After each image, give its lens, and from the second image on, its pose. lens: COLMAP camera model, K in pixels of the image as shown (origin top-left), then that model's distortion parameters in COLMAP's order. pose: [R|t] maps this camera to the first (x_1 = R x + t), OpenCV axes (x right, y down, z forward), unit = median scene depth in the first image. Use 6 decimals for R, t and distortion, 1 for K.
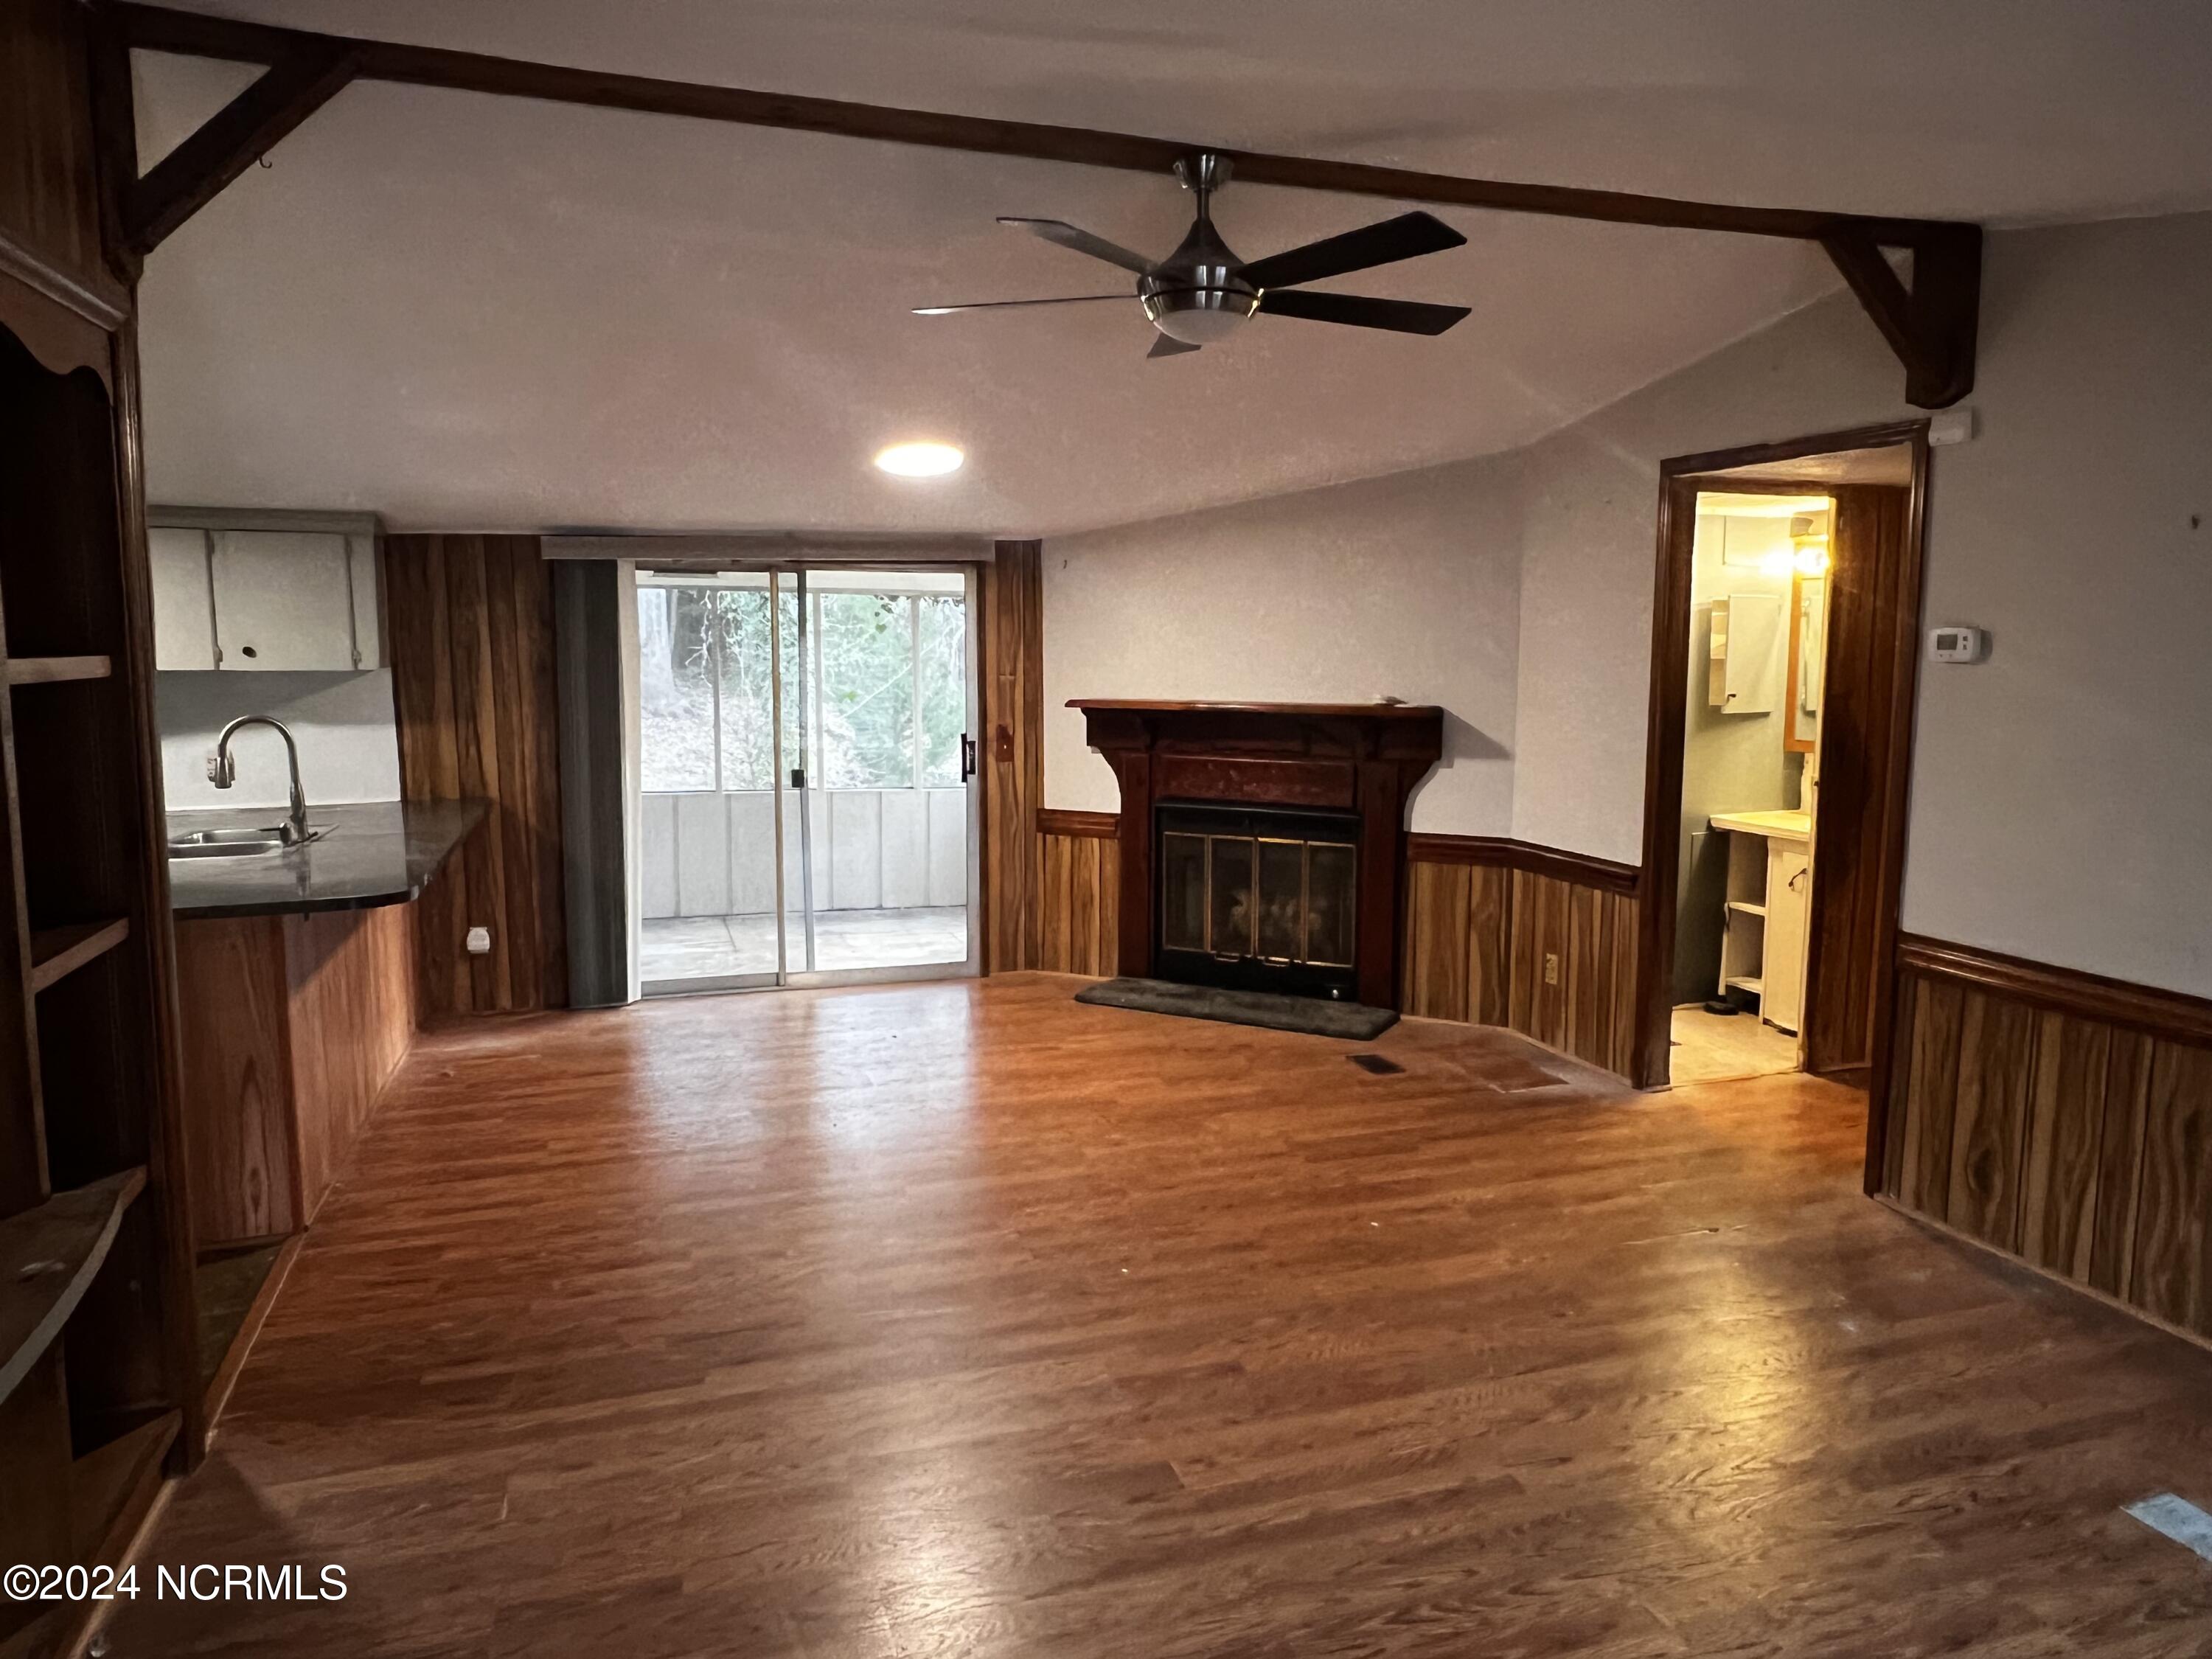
lens RADIAL K [[1450.6, 0, 1109.9], [0, 1450.6, 817.7], [0, 0, 1]] dist [-0.001637, -0.003554]
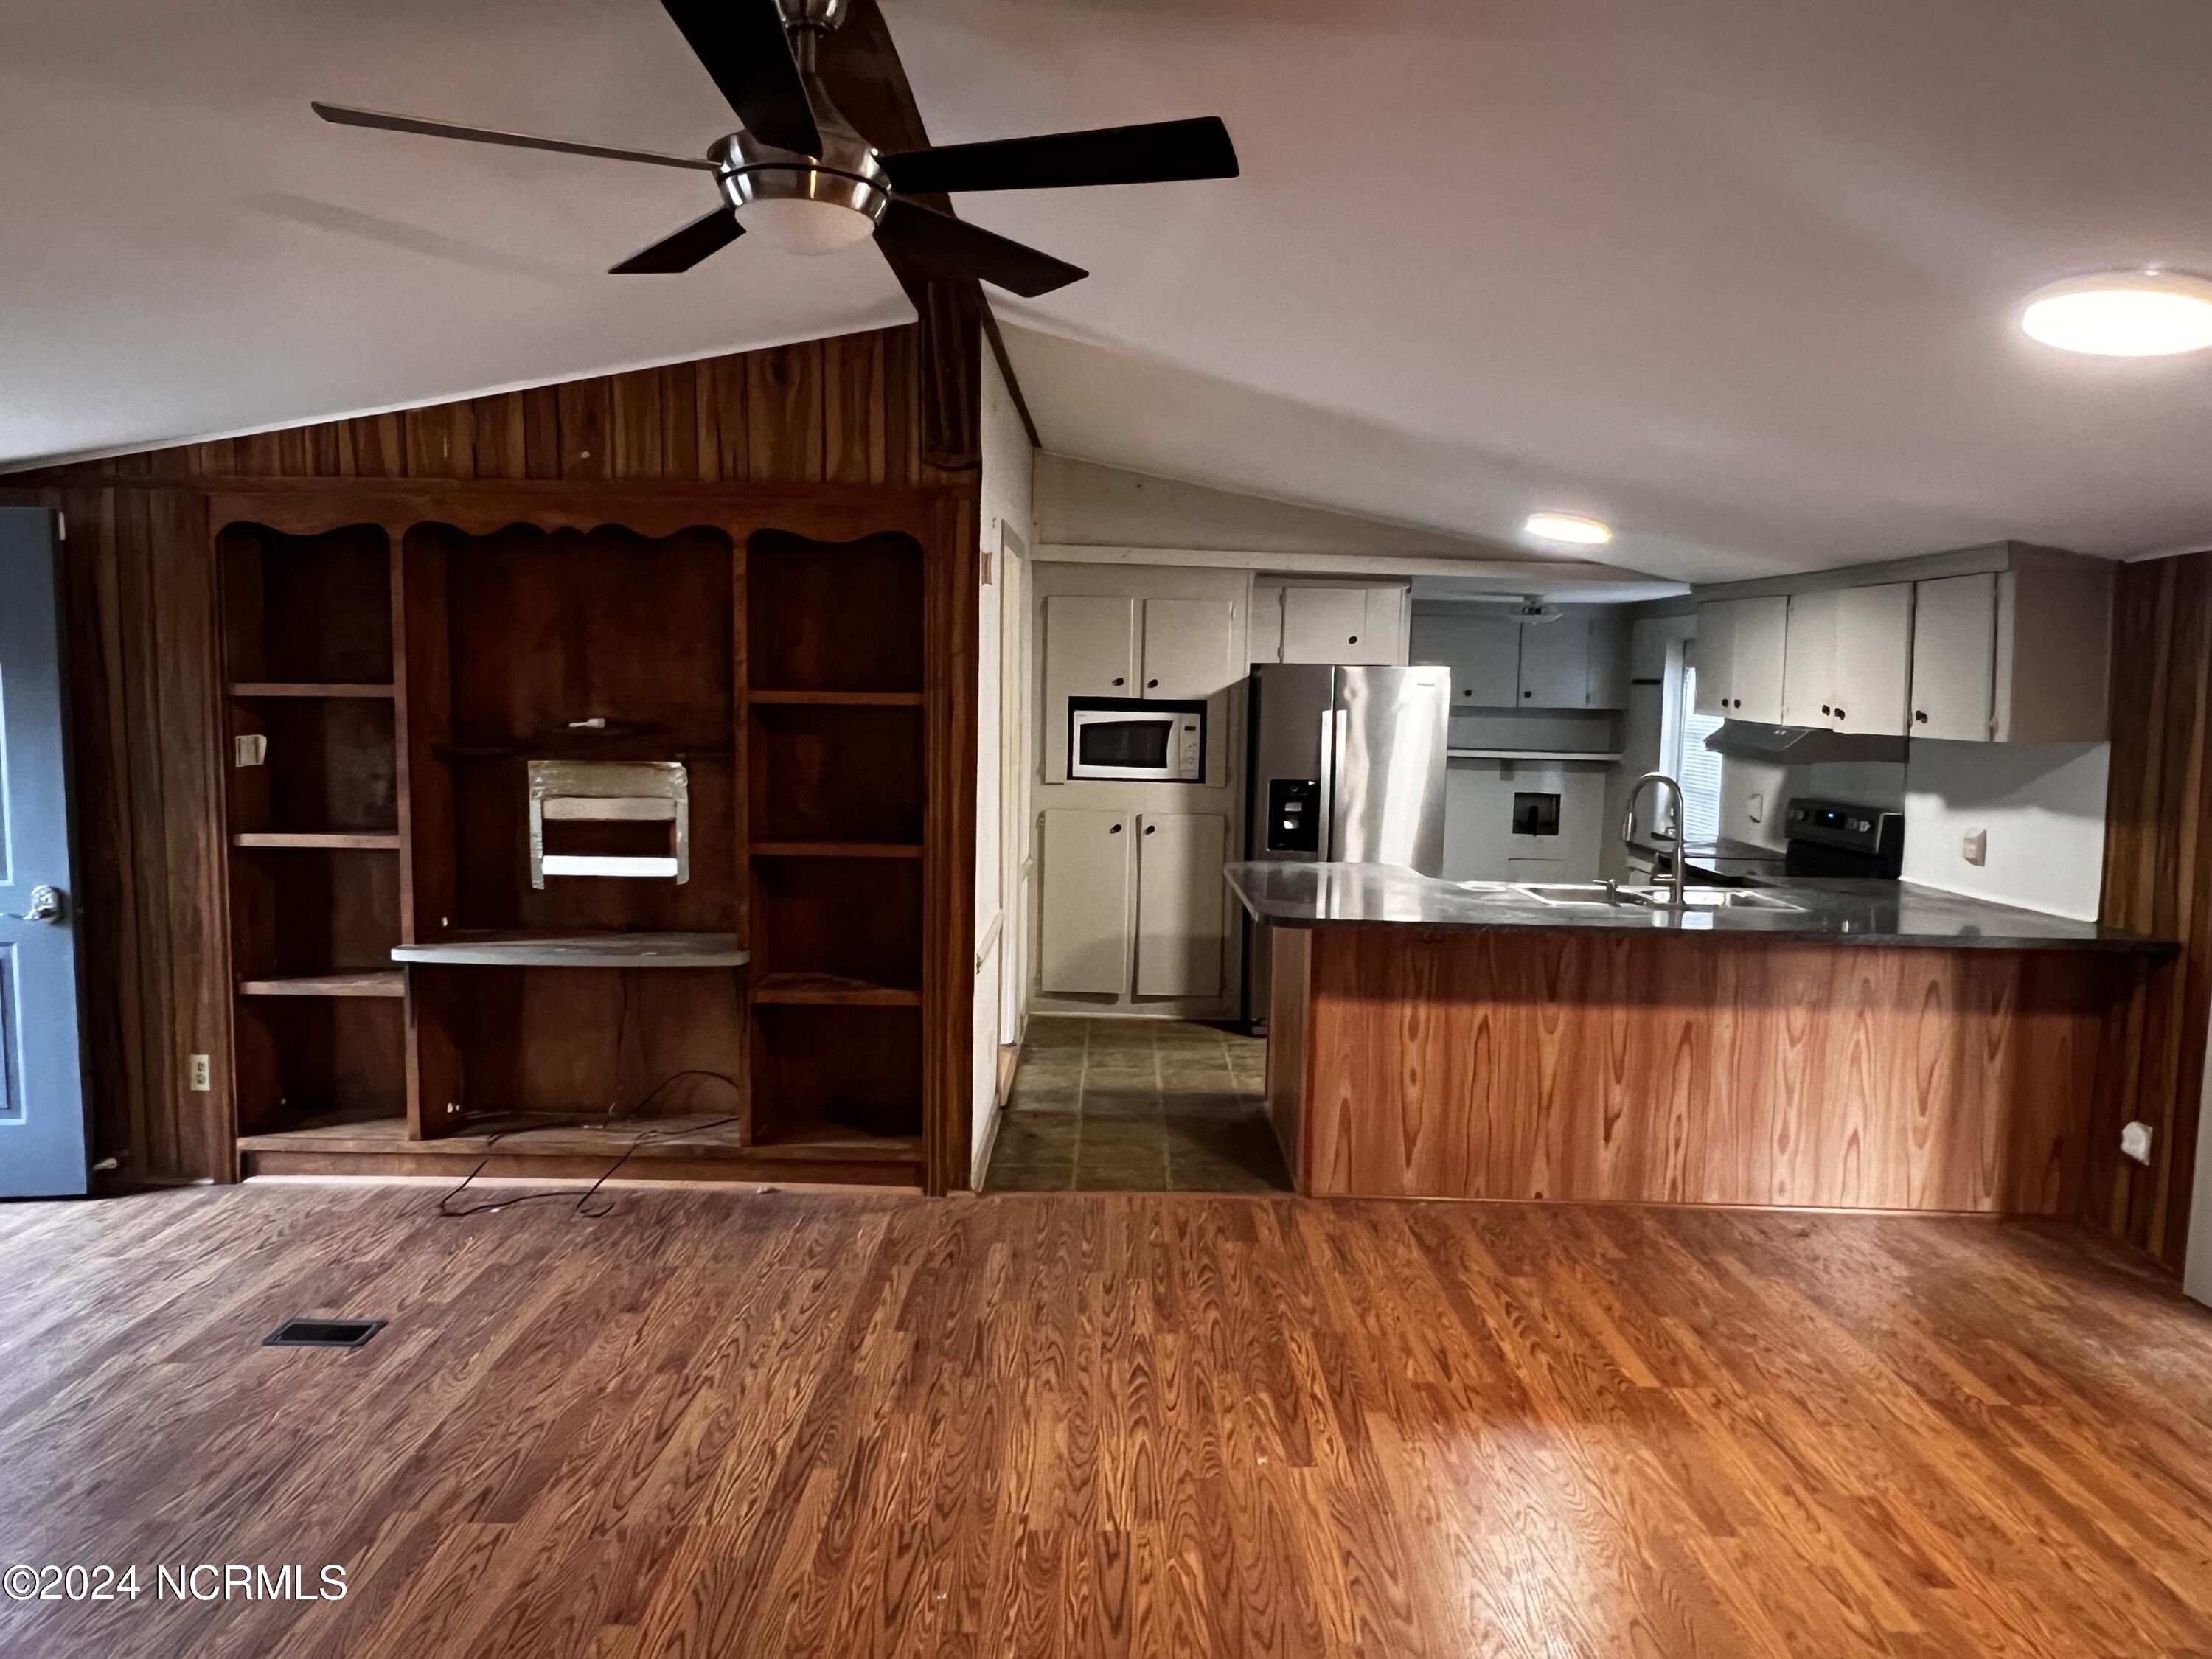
lens RADIAL K [[1450.6, 0, 1109.9], [0, 1450.6, 817.7], [0, 0, 1]] dist [-0.001637, -0.003554]
pose [[-0.325143, 0.076150, -0.942594, 0.366145], [-0.133607, 0.983055, 0.125506, -0.089518], [0.936179, 0.166745, -0.309459, 0.742103]]
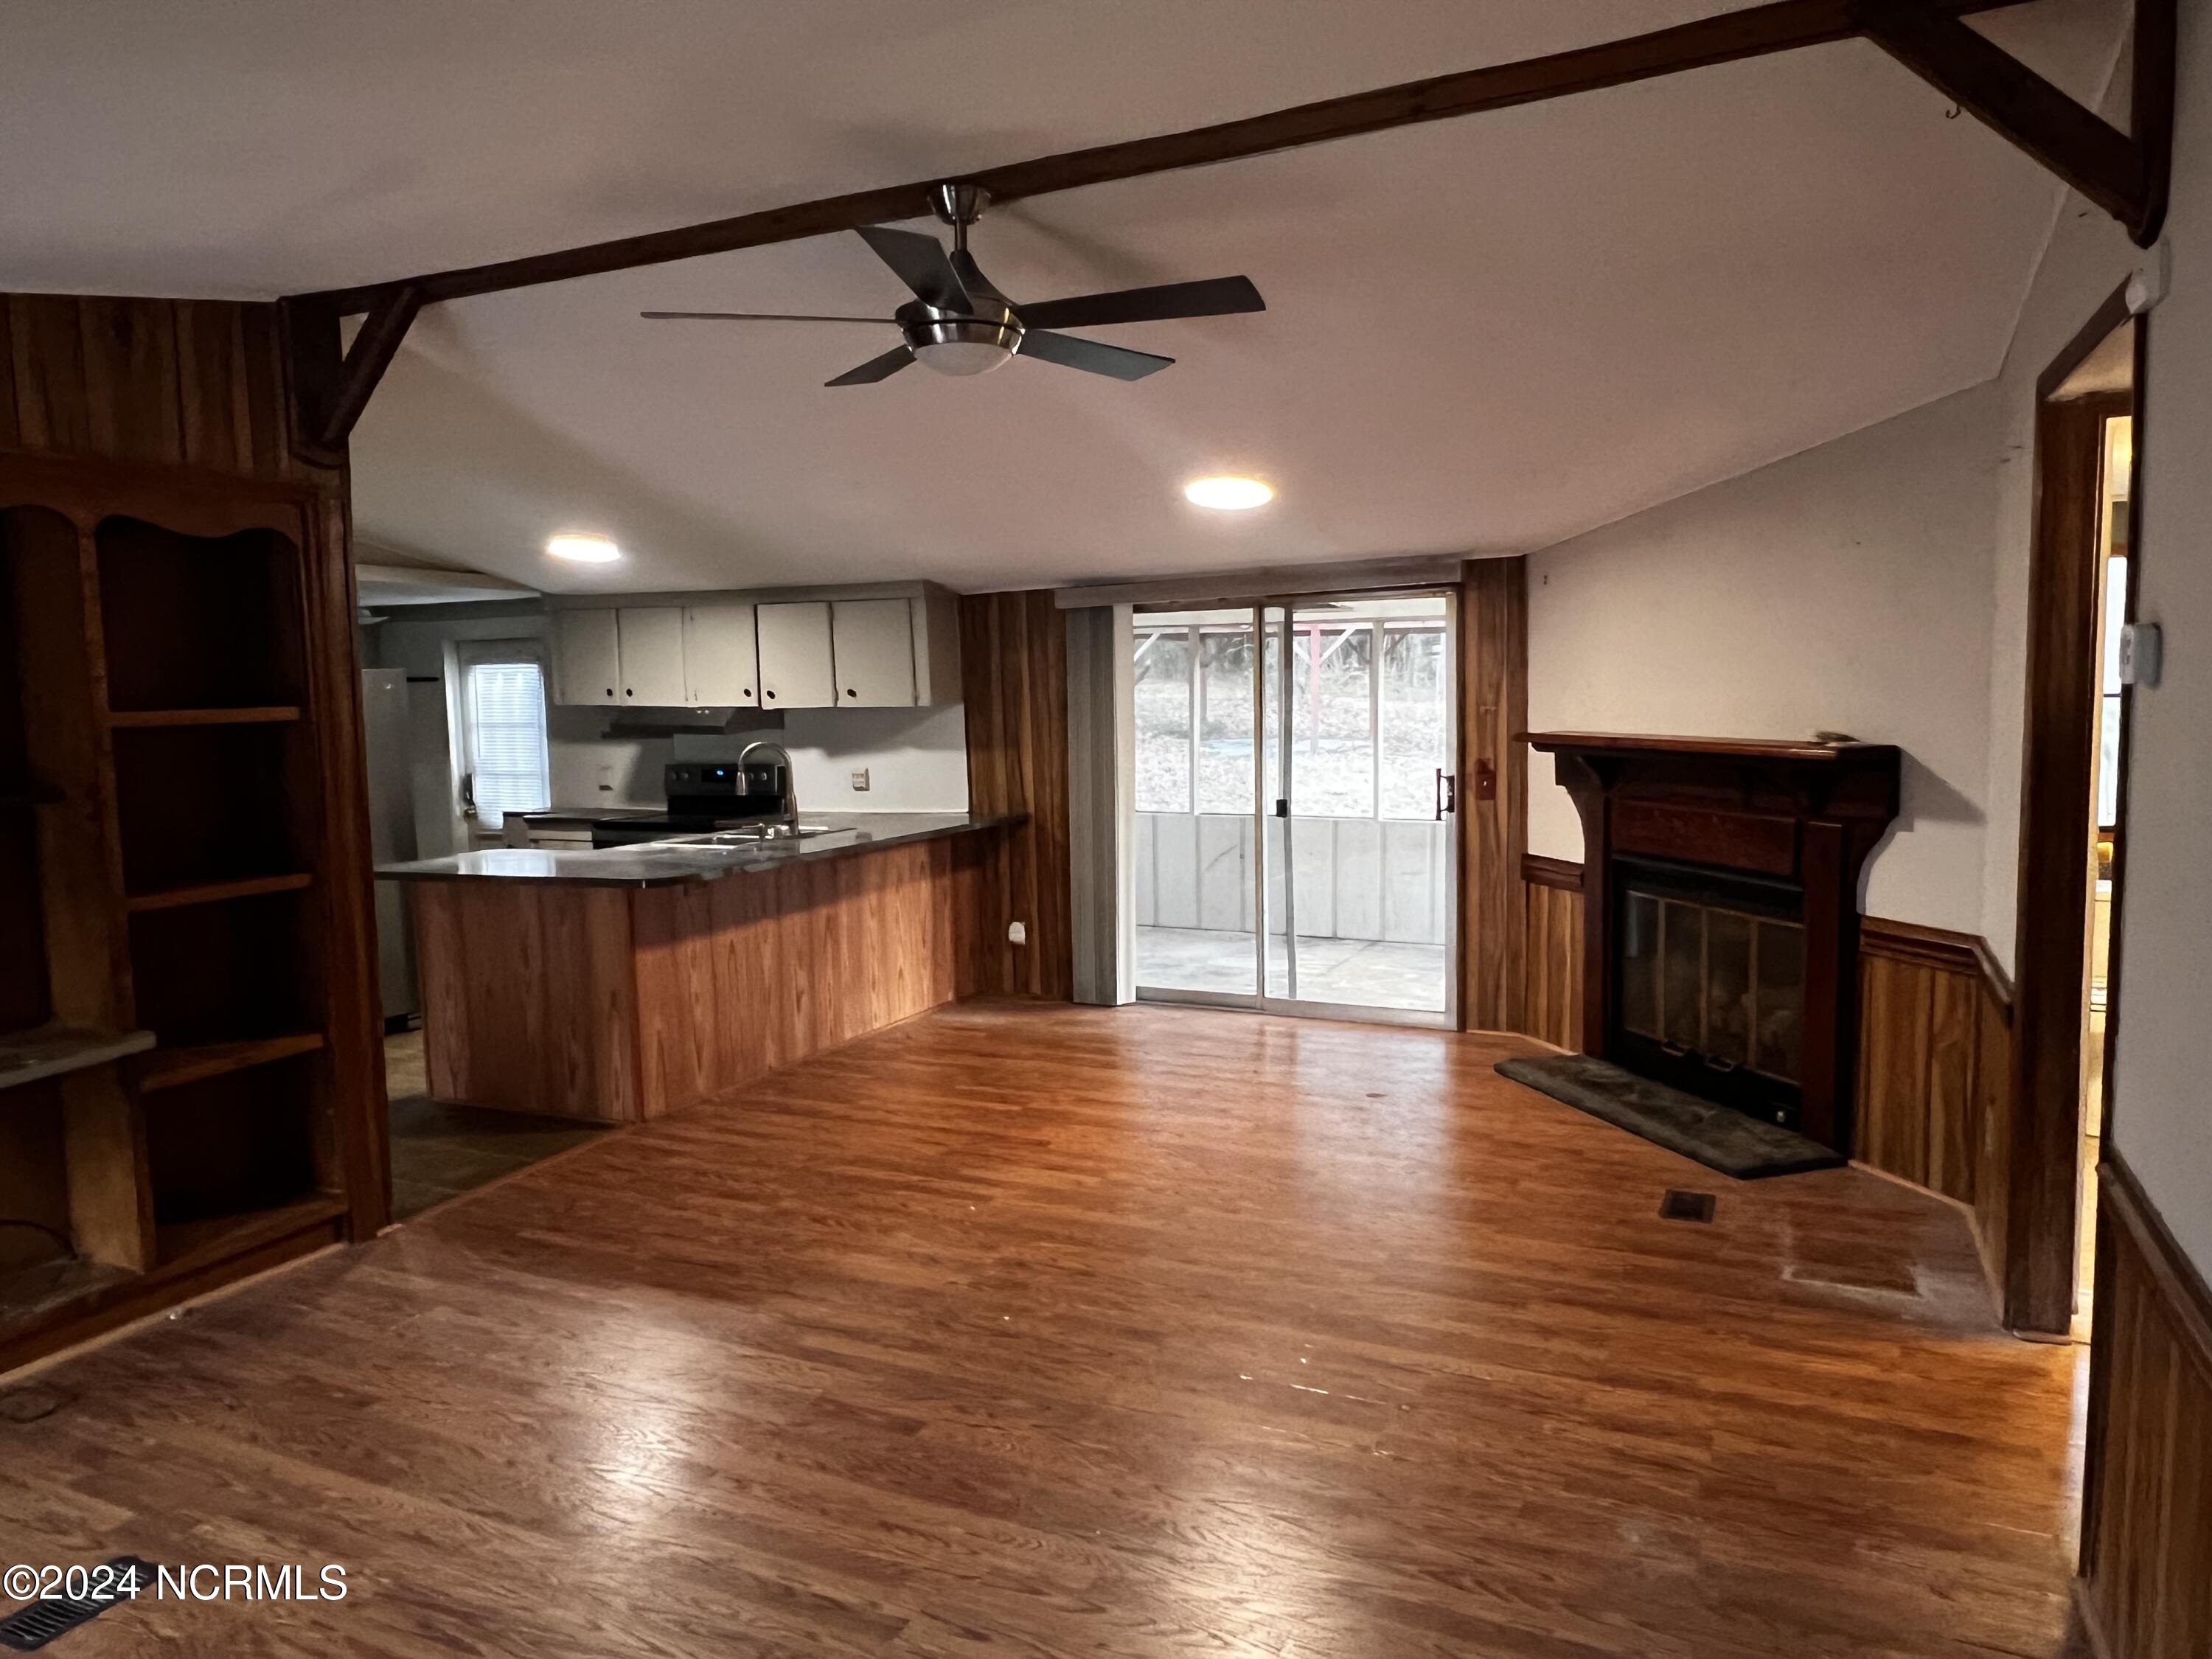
lens RADIAL K [[1450.6, 0, 1109.9], [0, 1450.6, 817.7], [0, 0, 1]] dist [-0.001637, -0.003554]
pose [[0.720981, 0.047021, -0.691358, 0.439084], [-0.058040, 0.998287, 0.007368, -0.022918], [0.690520, 0.034814, 0.722475, 0.197428]]
